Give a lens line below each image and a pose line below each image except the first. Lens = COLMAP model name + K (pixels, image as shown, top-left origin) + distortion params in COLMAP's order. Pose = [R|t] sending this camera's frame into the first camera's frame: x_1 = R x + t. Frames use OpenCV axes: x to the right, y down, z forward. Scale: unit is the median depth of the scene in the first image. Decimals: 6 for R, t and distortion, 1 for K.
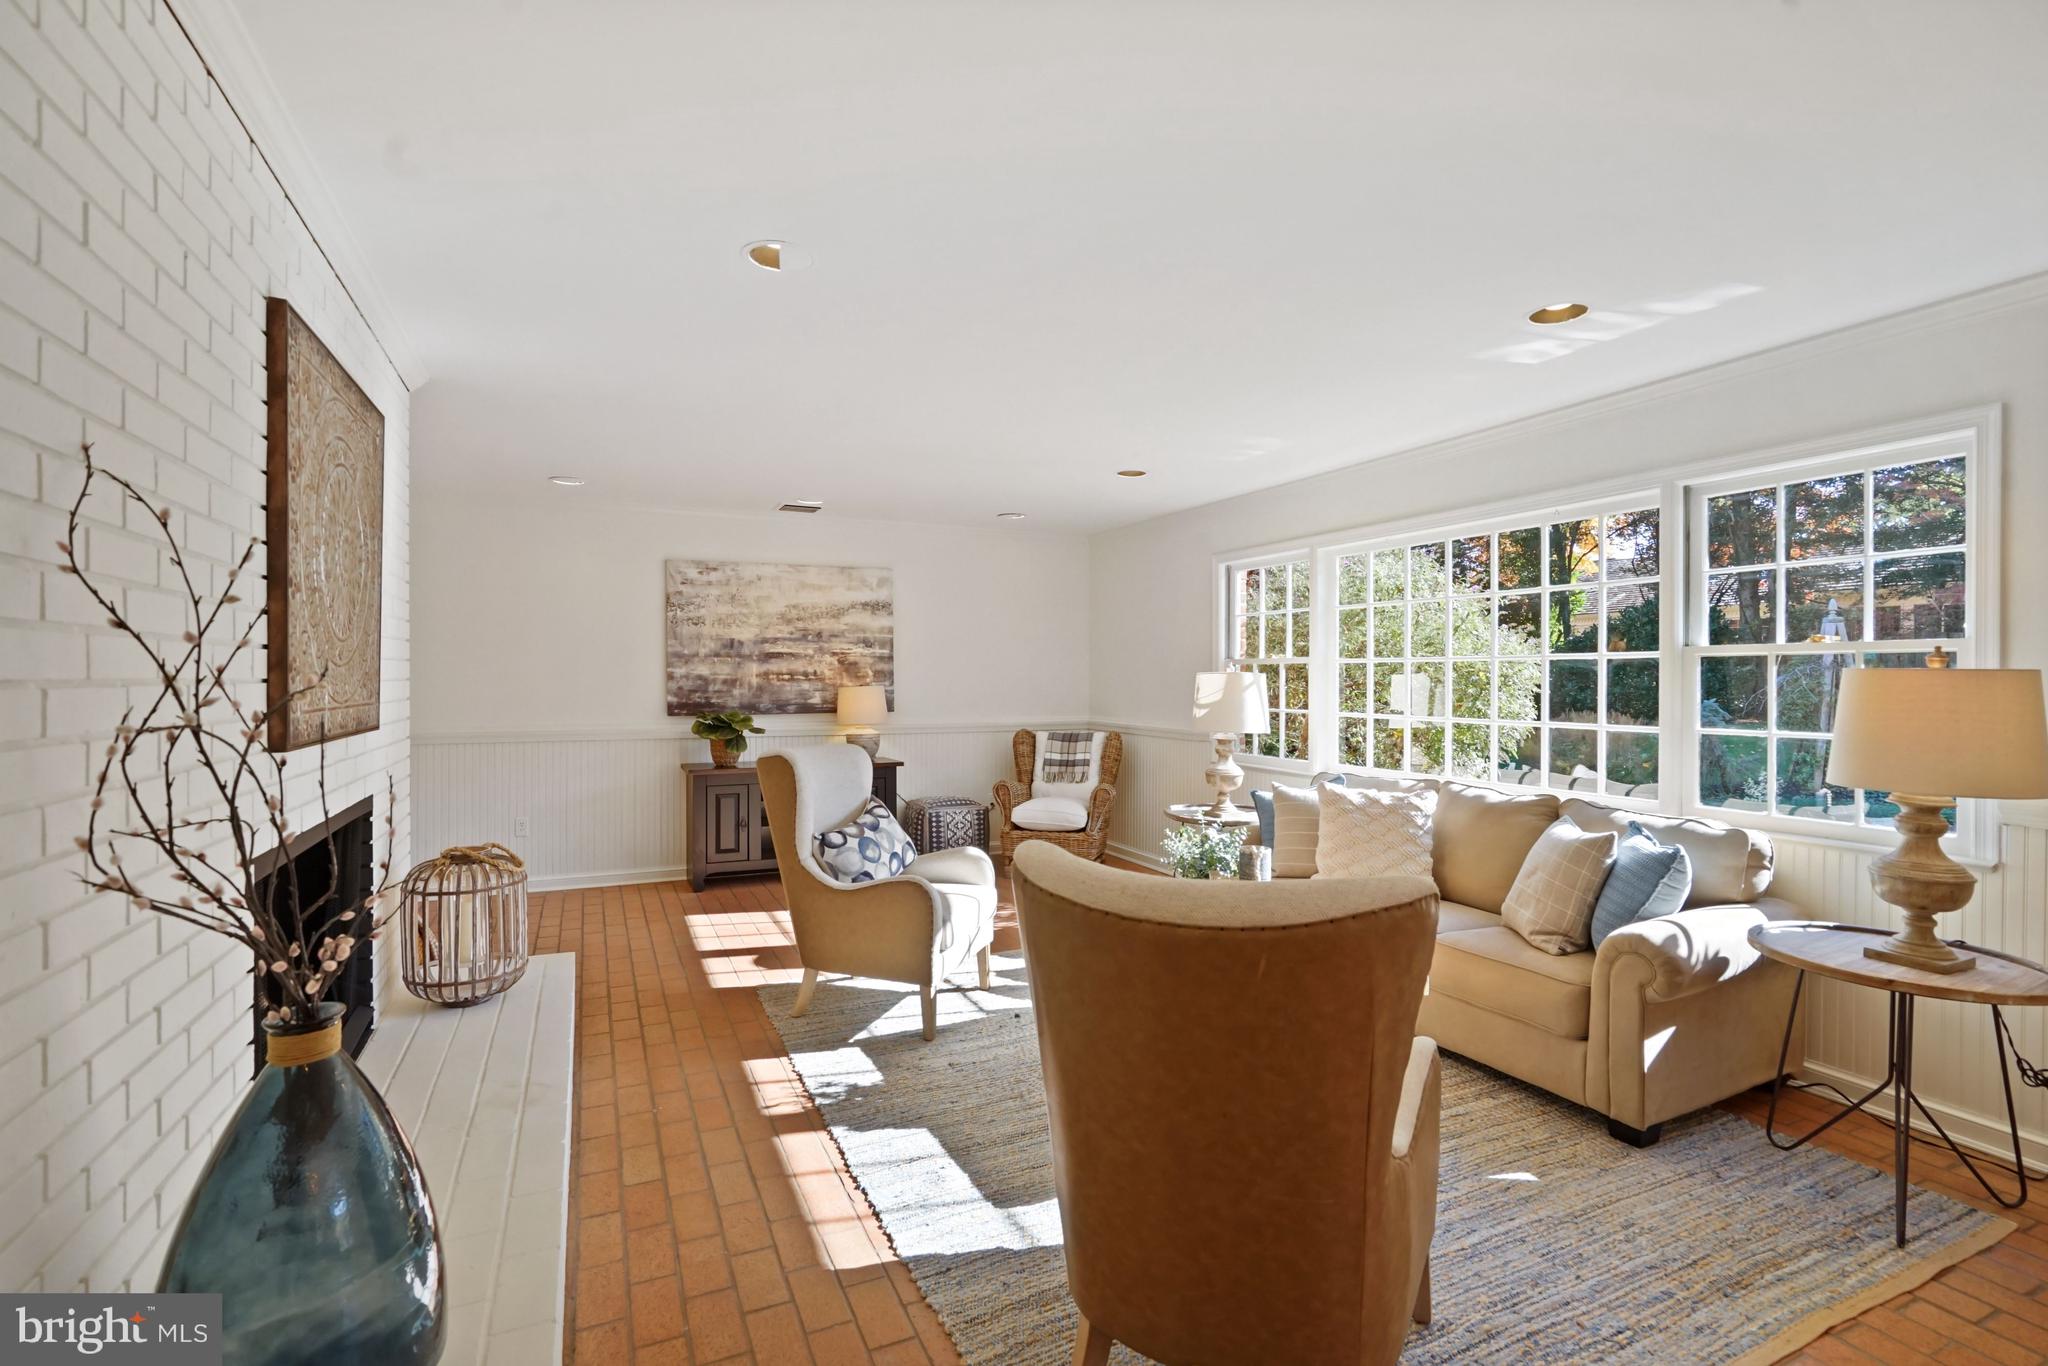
lens RADIAL K [[935.0, 0, 1024.0], [0, 935.0, 683.0], [0, 0, 1]] dist [-0.040951, 0.022990]
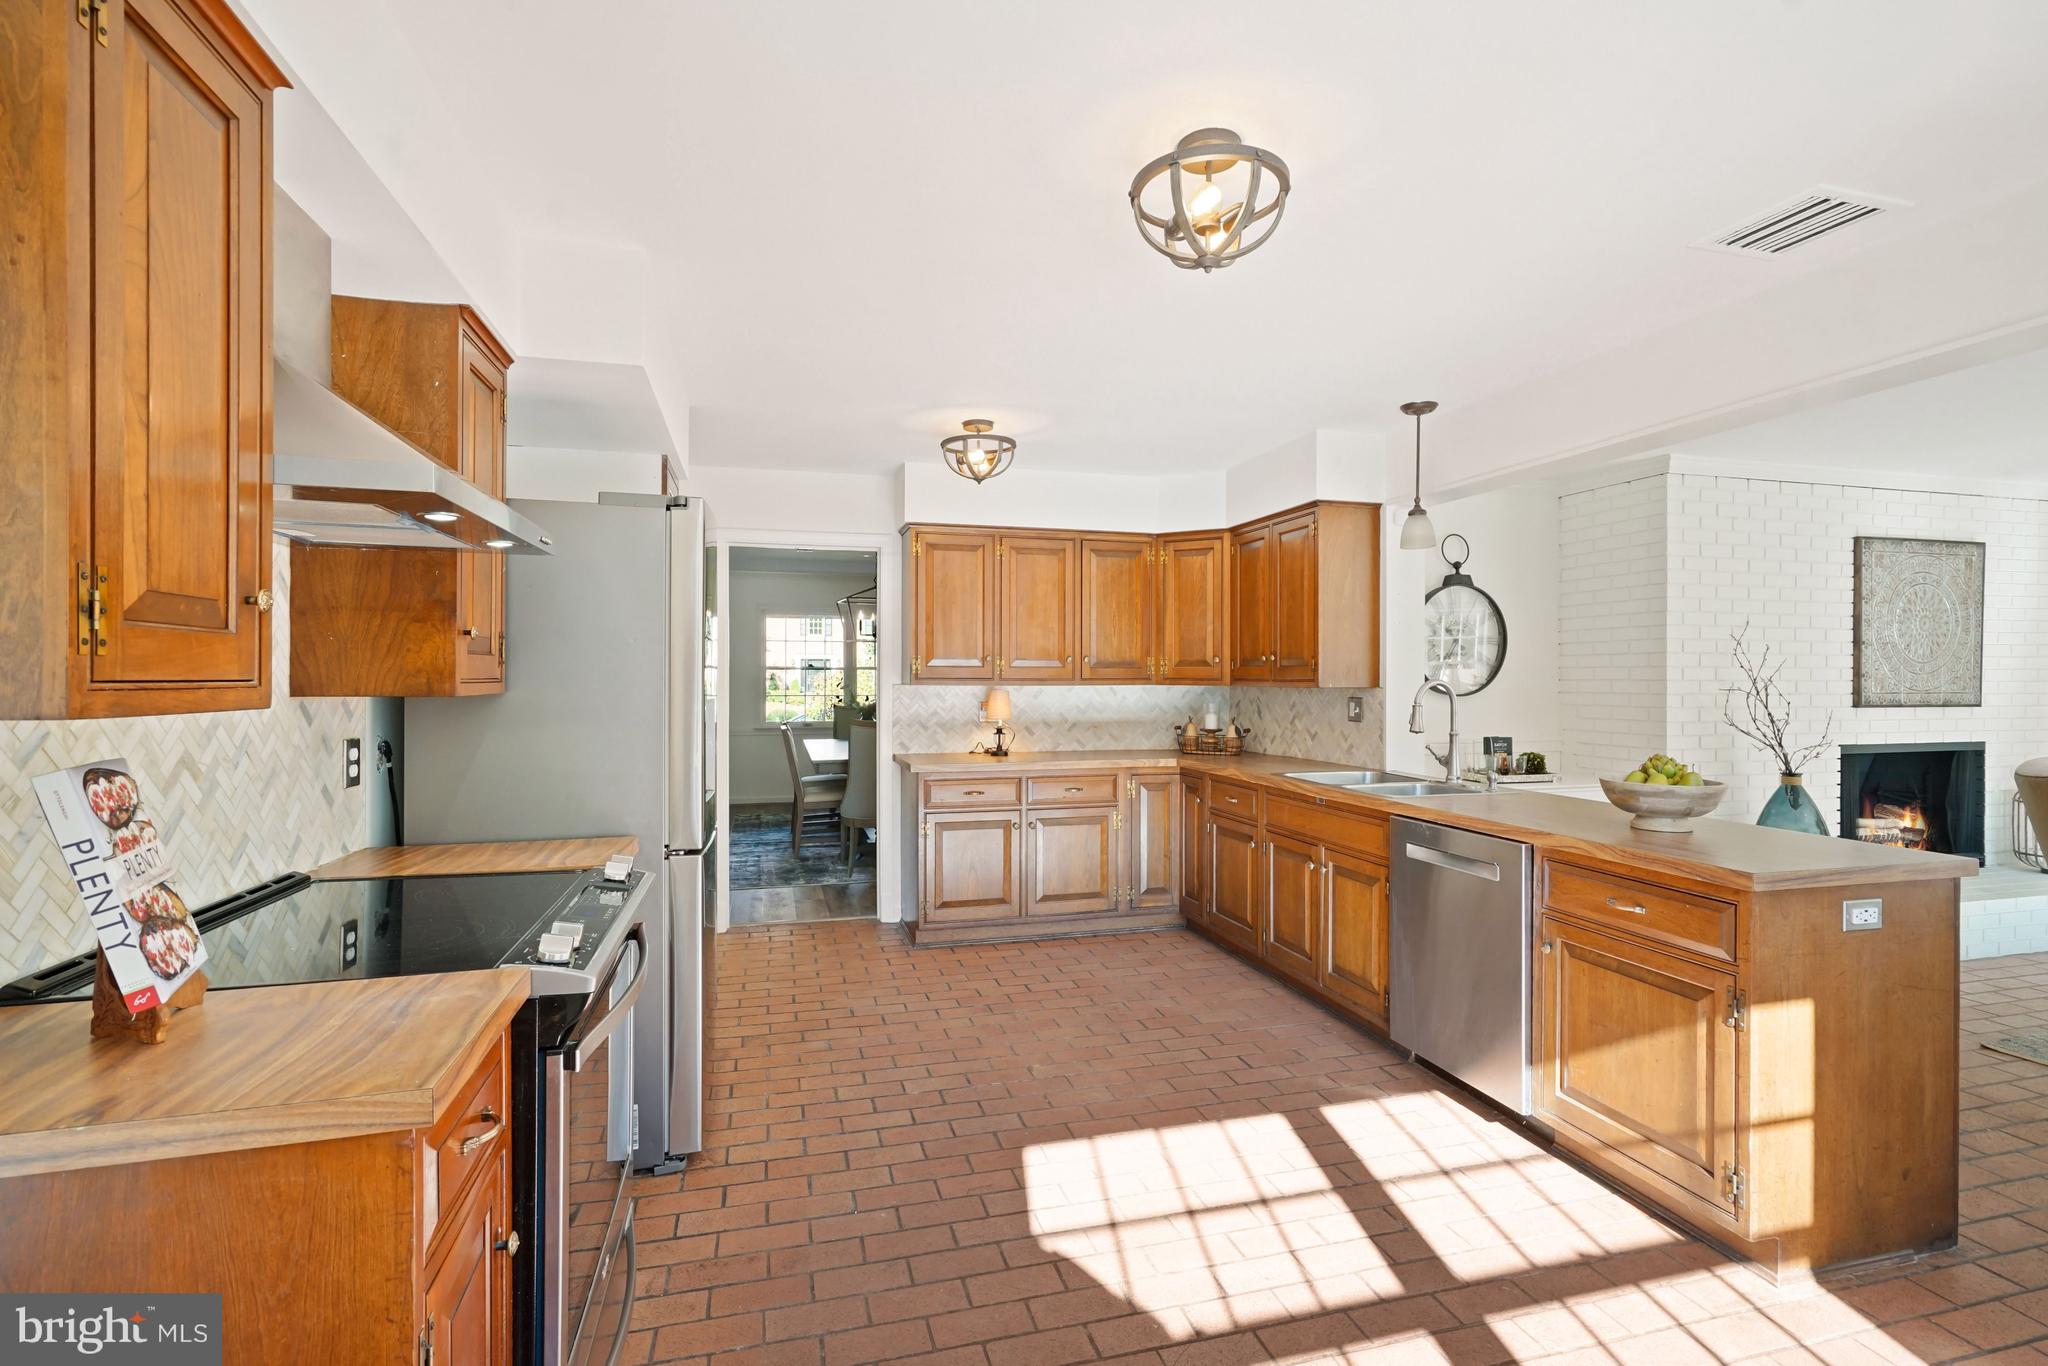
lens RADIAL K [[923.6, 0, 1029.6], [0, 923.6, 692.2], [0, 0, 1]] dist [-0.038692, 0.027376]
pose [[-0.174576, 0.013238, -0.984555, 0.636016], [-0.005682, 0.999879, 0.014452, 0.001218], [0.984627, 0.008118, -0.174479, -0.257016]]
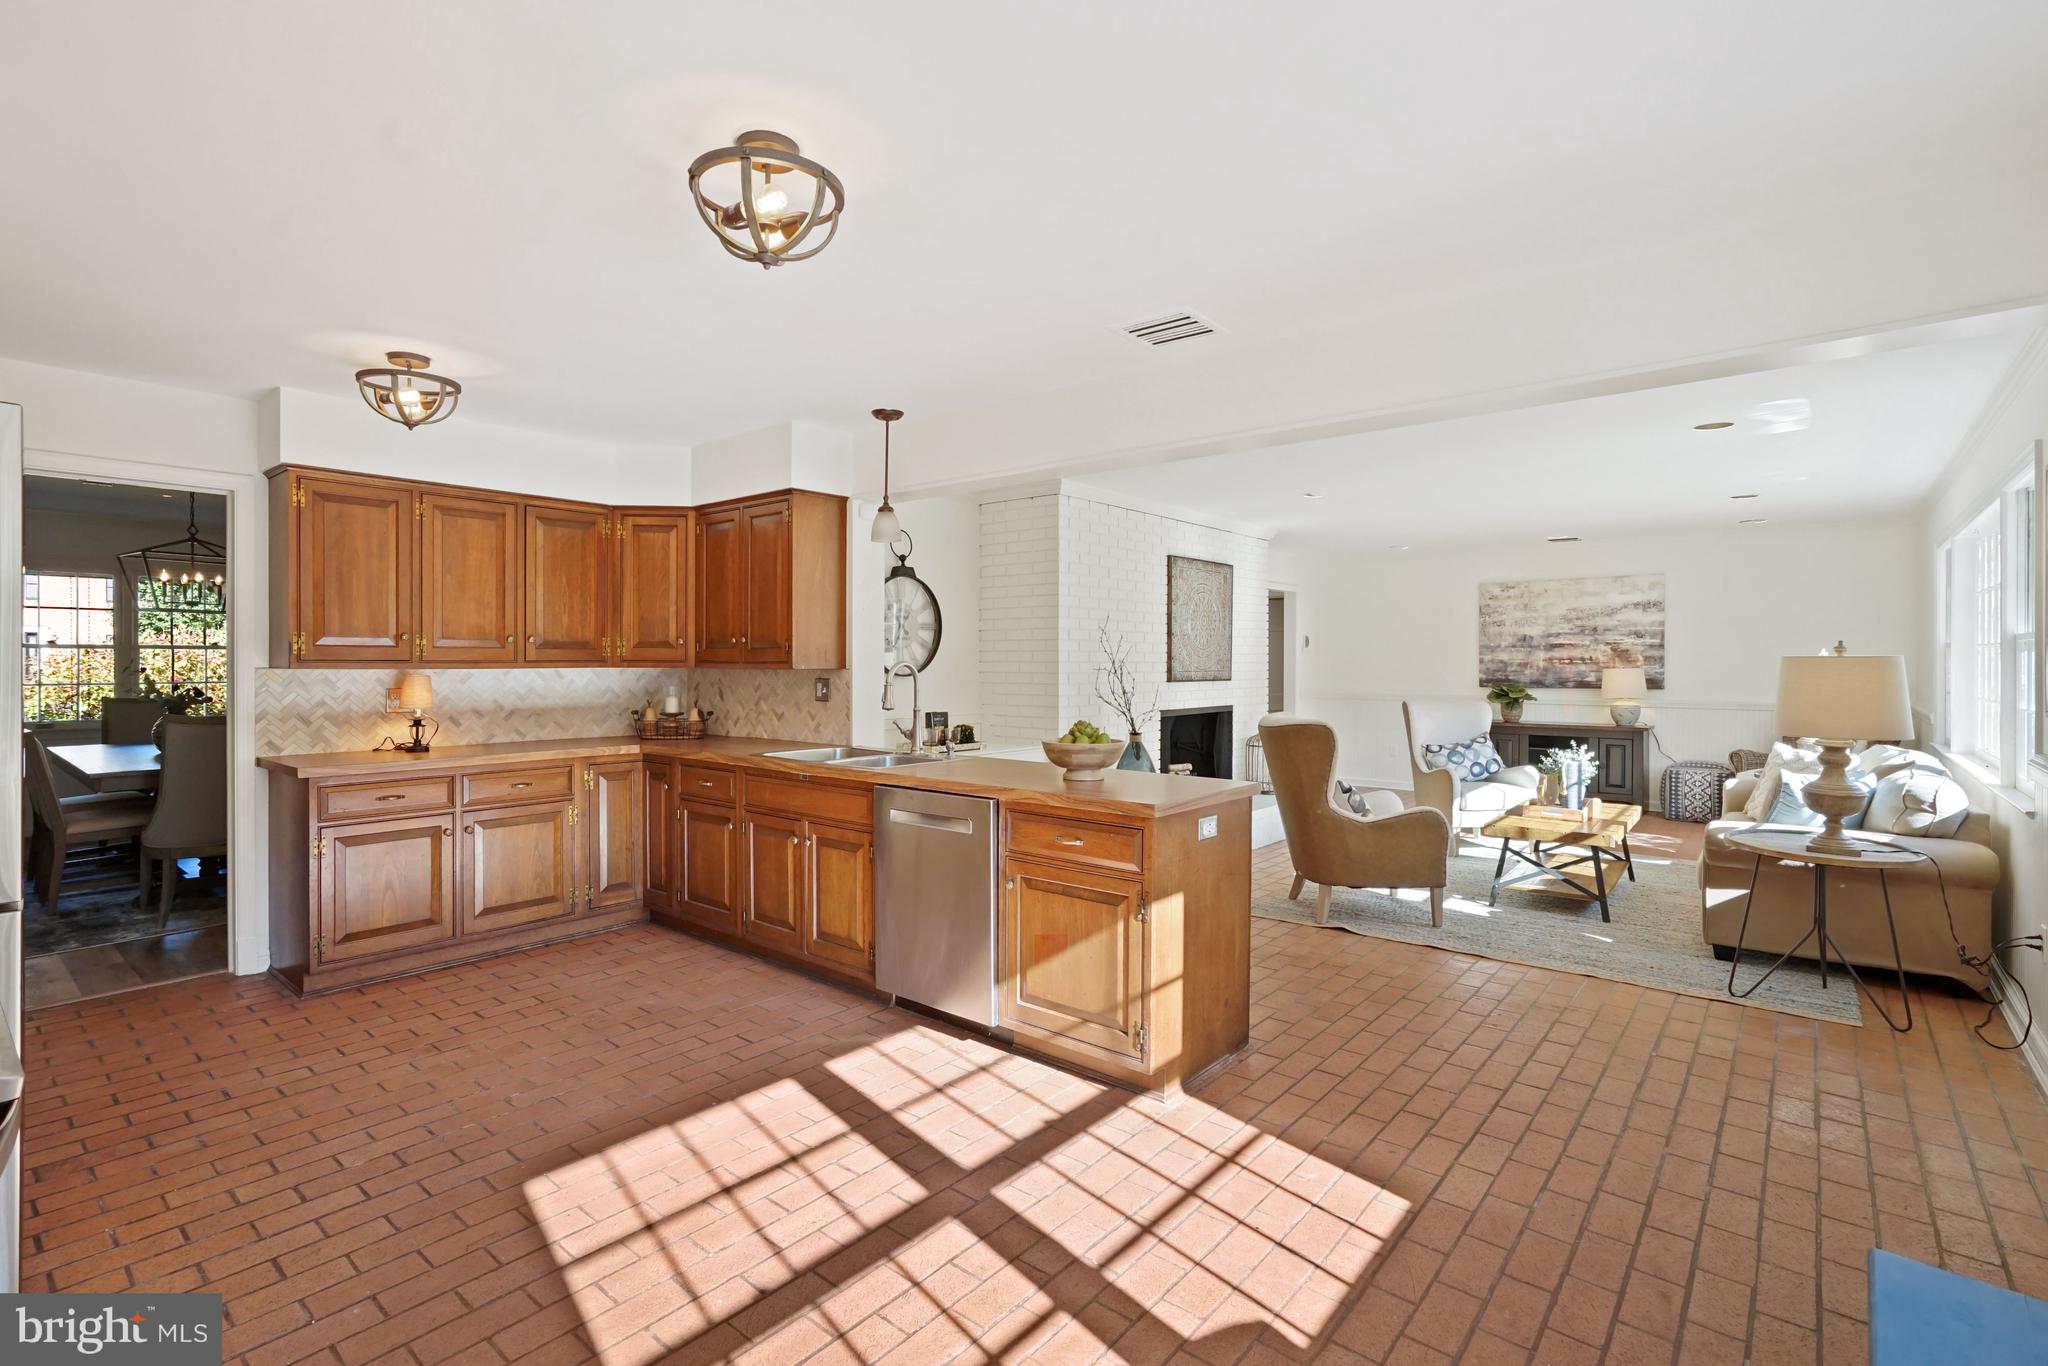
lens RADIAL K [[935.0, 0, 1024.0], [0, 935.0, 683.0], [0, 0, 1]] dist [-0.040951, 0.022990]
pose [[0.420123, 0.020627, -0.907233, 0.650992], [-0.004771, 0.999778, 0.020521, 0.001411], [0.907455, -0.004293, 0.420128, -0.299859]]
